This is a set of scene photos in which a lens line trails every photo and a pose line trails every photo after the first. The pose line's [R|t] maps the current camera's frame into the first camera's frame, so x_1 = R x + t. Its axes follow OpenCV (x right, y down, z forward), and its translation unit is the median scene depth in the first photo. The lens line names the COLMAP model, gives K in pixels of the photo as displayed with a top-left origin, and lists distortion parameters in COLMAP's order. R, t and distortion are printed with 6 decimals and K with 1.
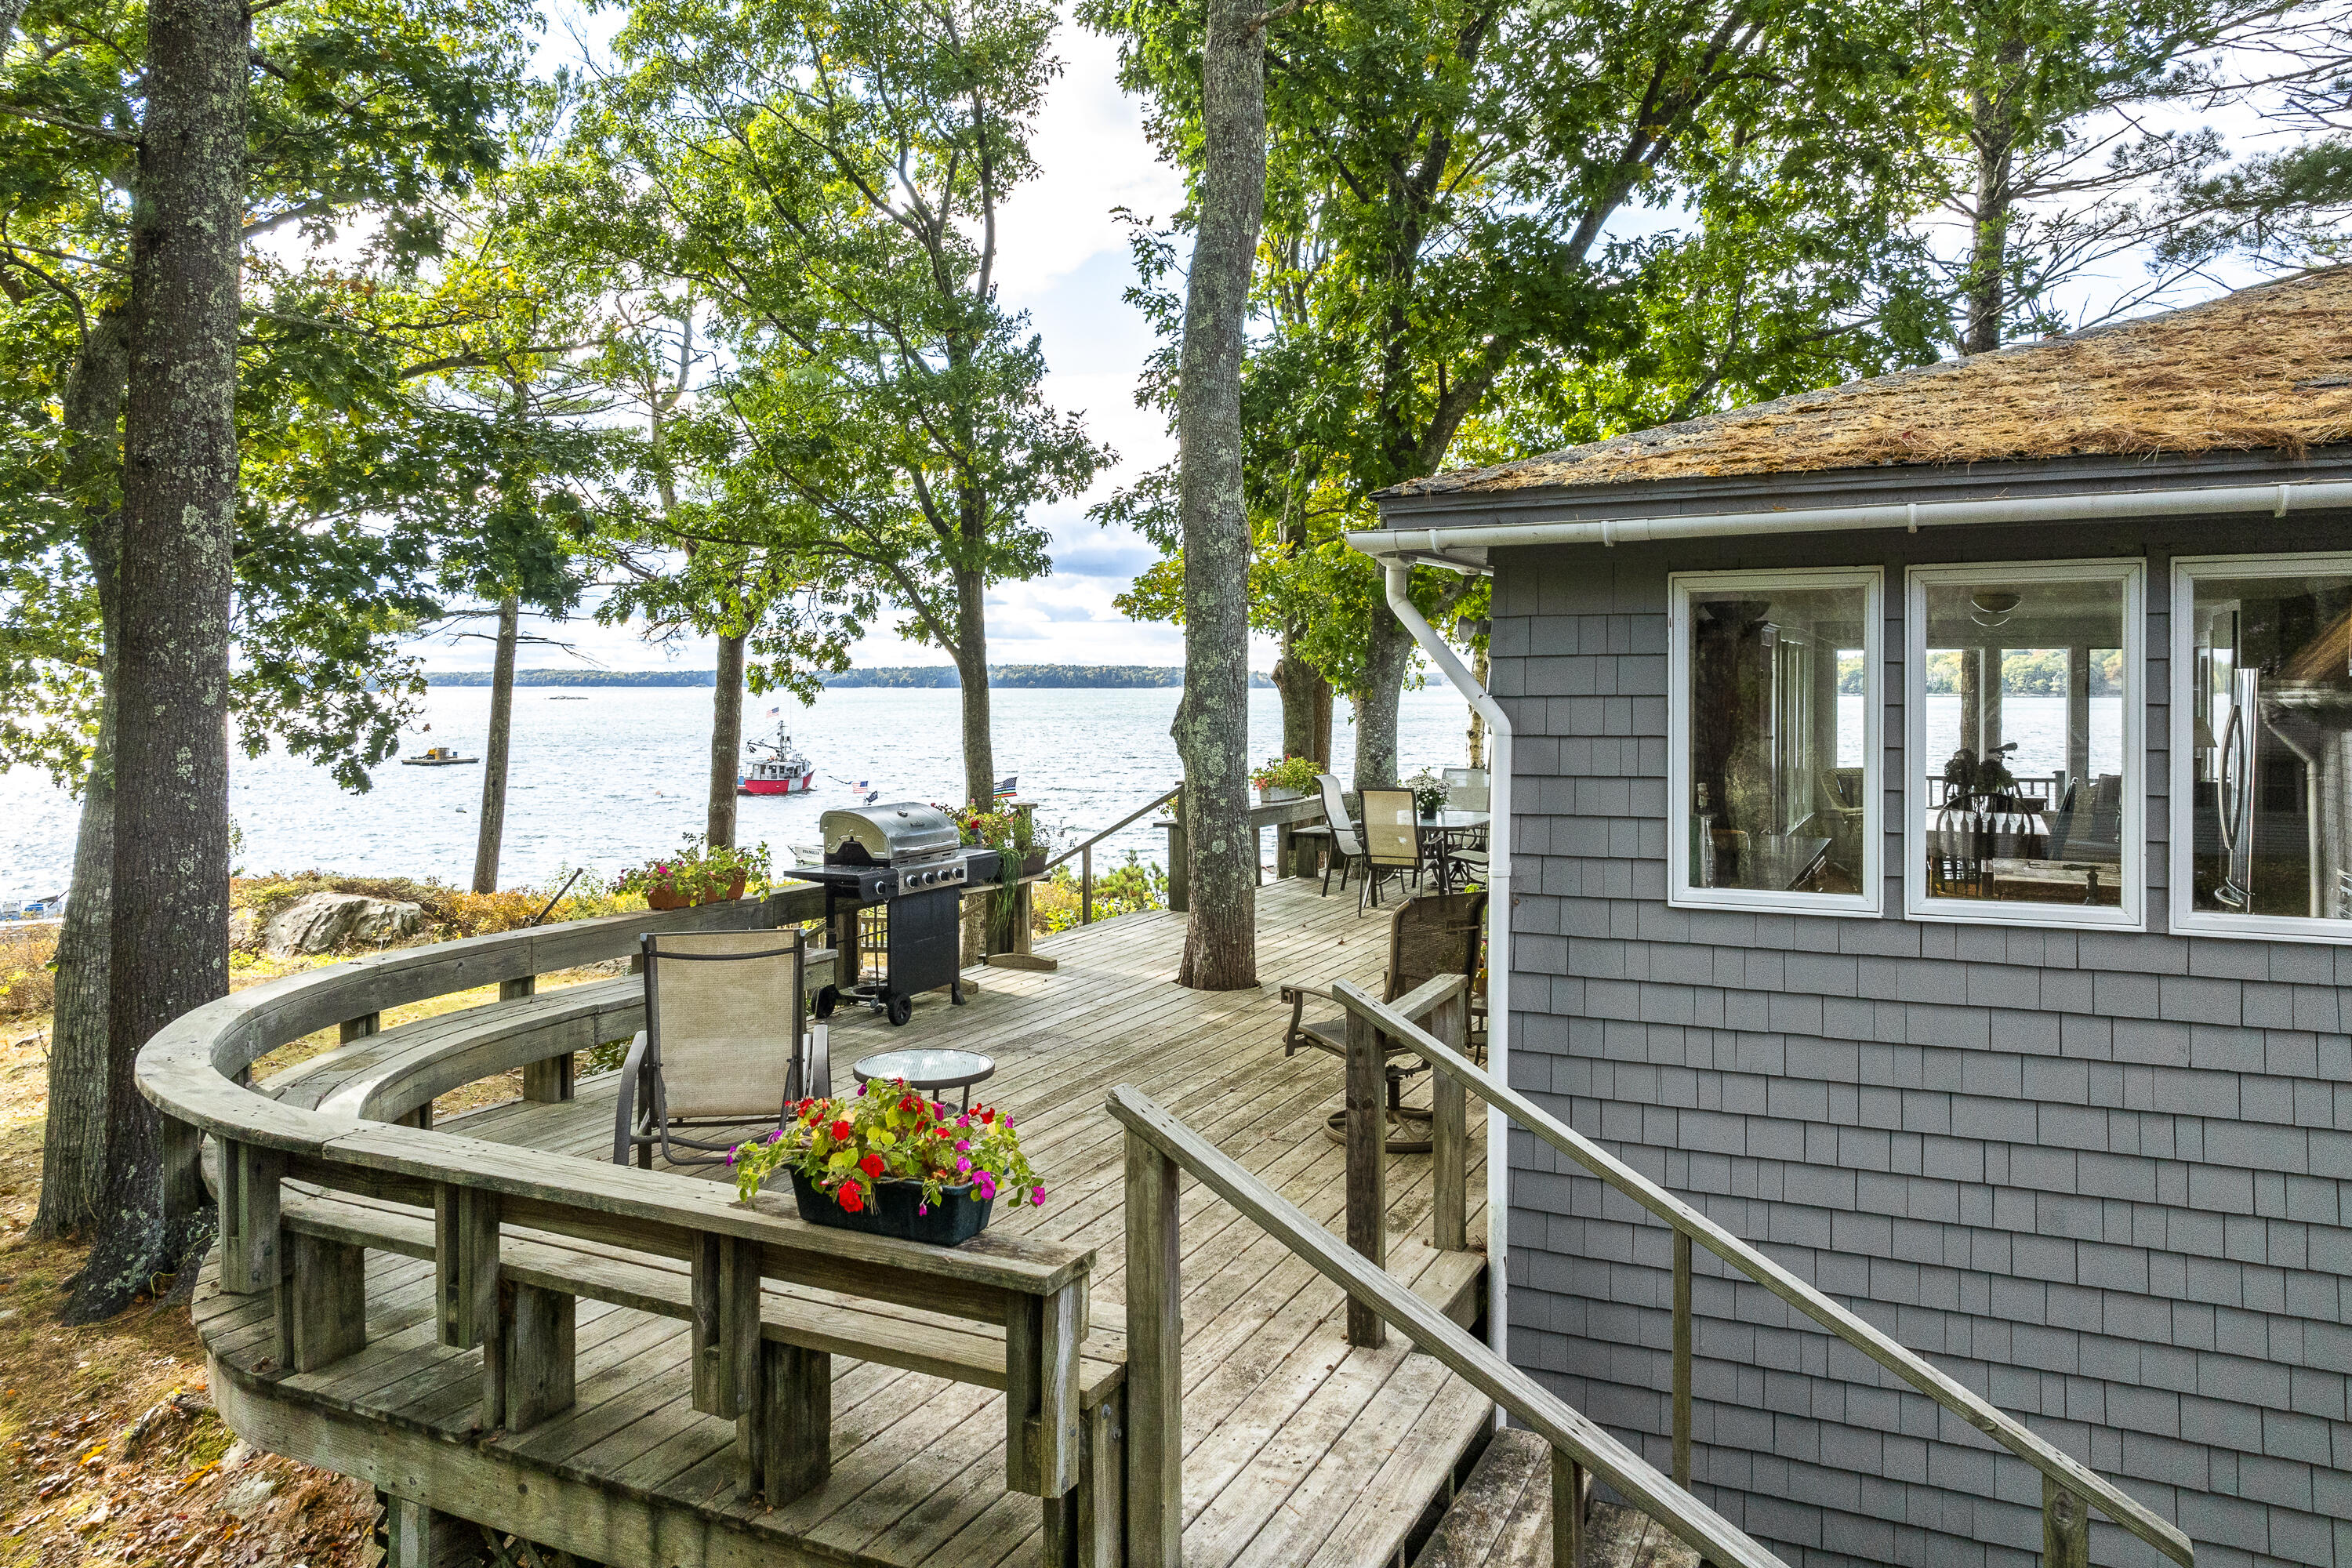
lens RADIAL K [[1637.8, 0, 1190.7], [0, 1637.8, 785.7], [0, 0, 1]] dist [-0.005100, 0.006827]
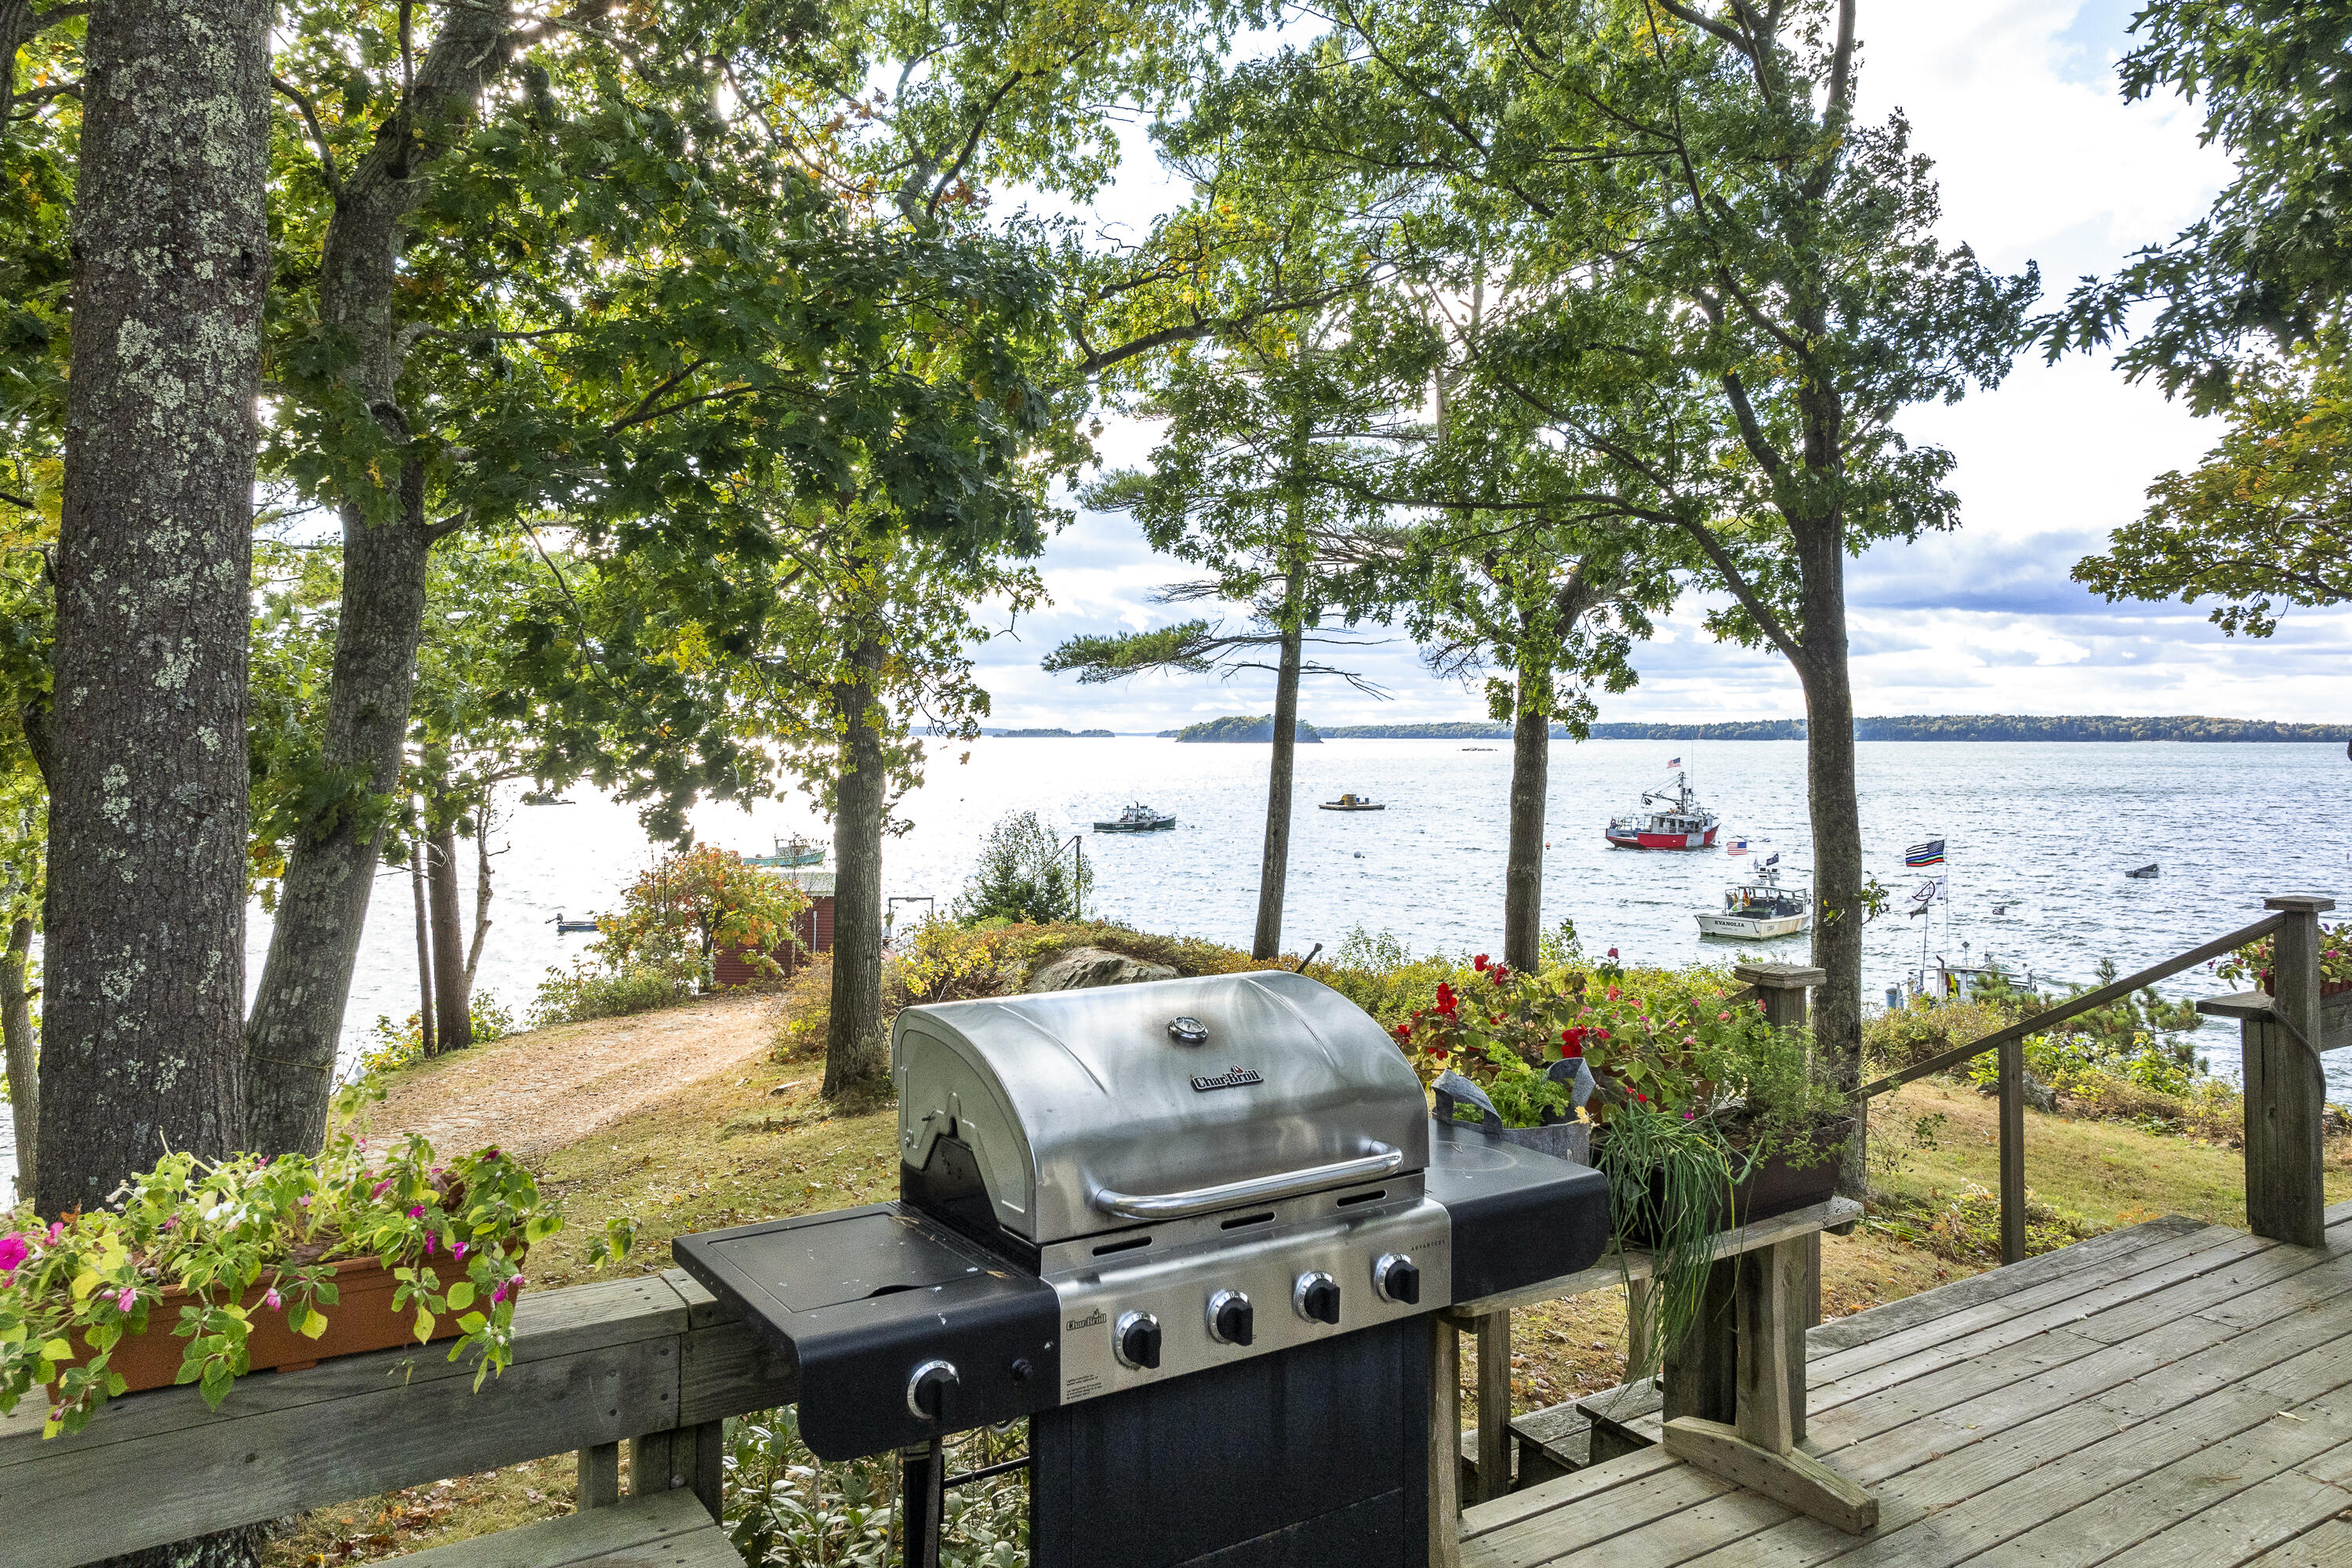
lens RADIAL K [[1637.8, 0, 1169.6], [0, 1637.8, 702.6], [0, 0, 1]] dist [-0.005100, 0.006827]
pose [[0.851131, -0.009244, -0.524873, -0.015651], [-0.034259, 0.996735, -0.073108, -0.007562], [0.523835, 0.080206, 0.848035, 0.328191]]
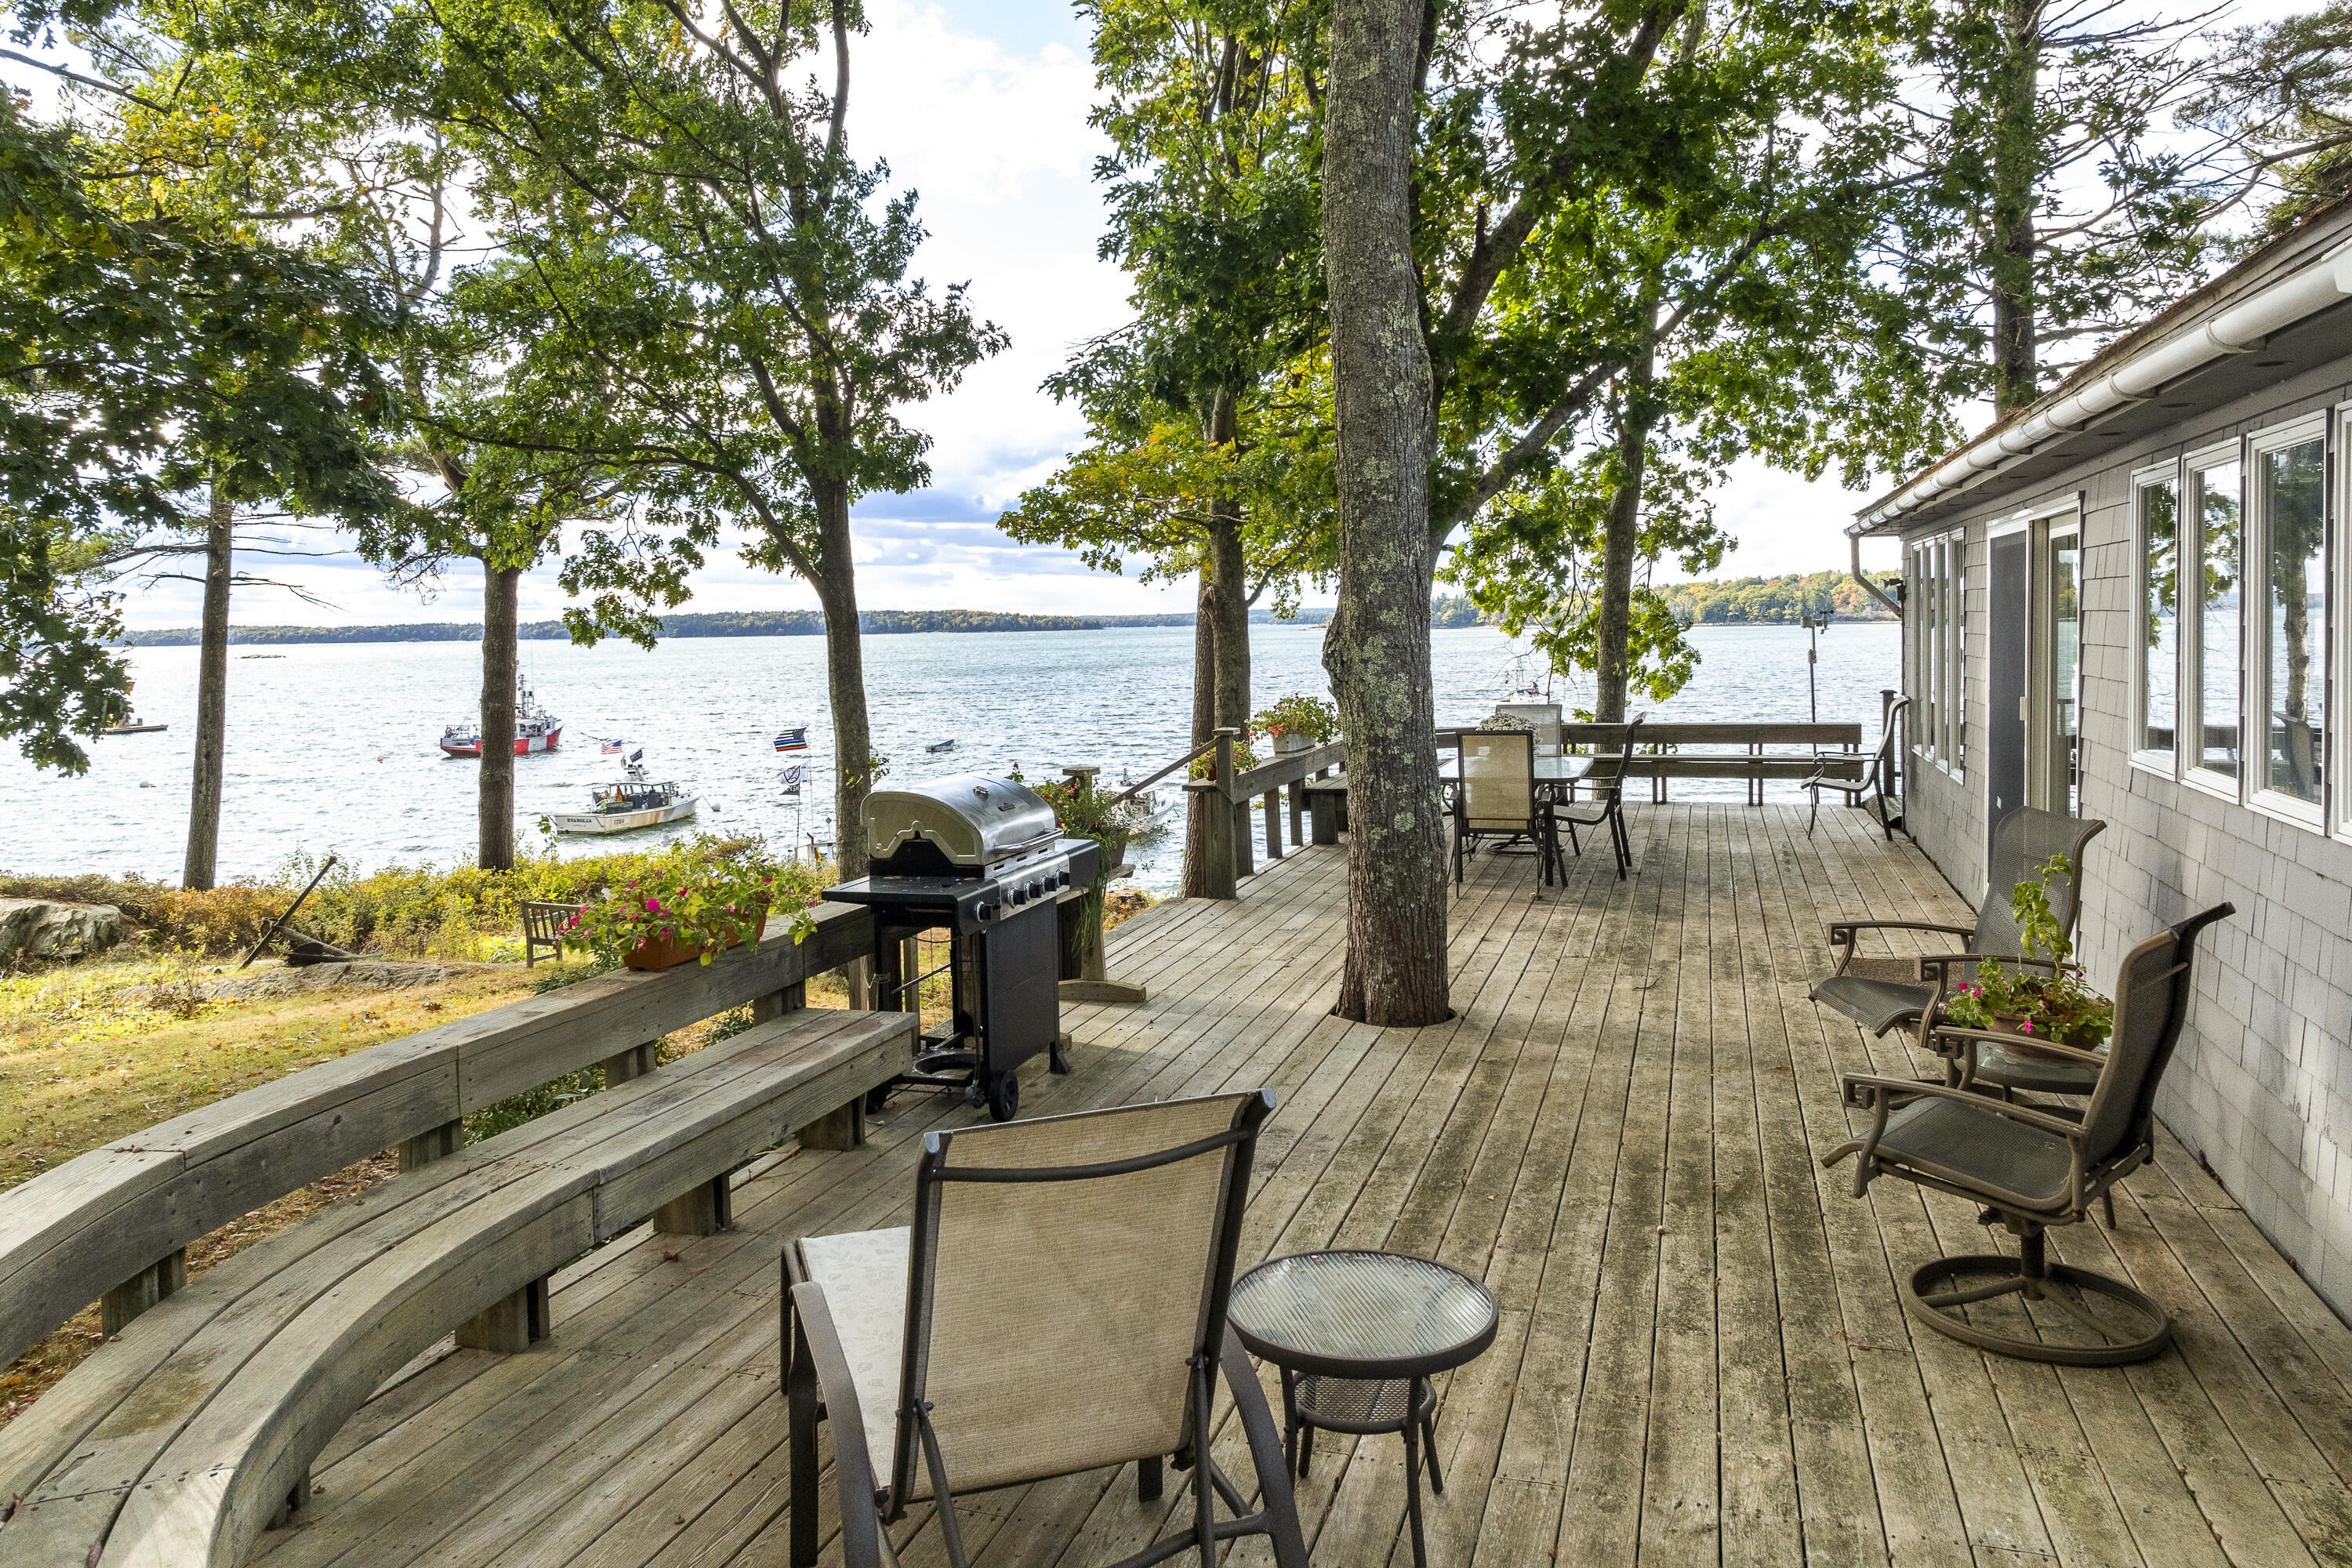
lens RADIAL K [[1637.8, 0, 1196.0], [0, 1637.8, 776.8], [0, 0, 1]] dist [-0.005100, 0.006827]
pose [[0.987508, -0.034119, 0.153833, -0.084969], [0.029635, 0.999069, 0.031346, -0.003236], [-0.154759, -0.026395, 0.987600, 0.150230]]
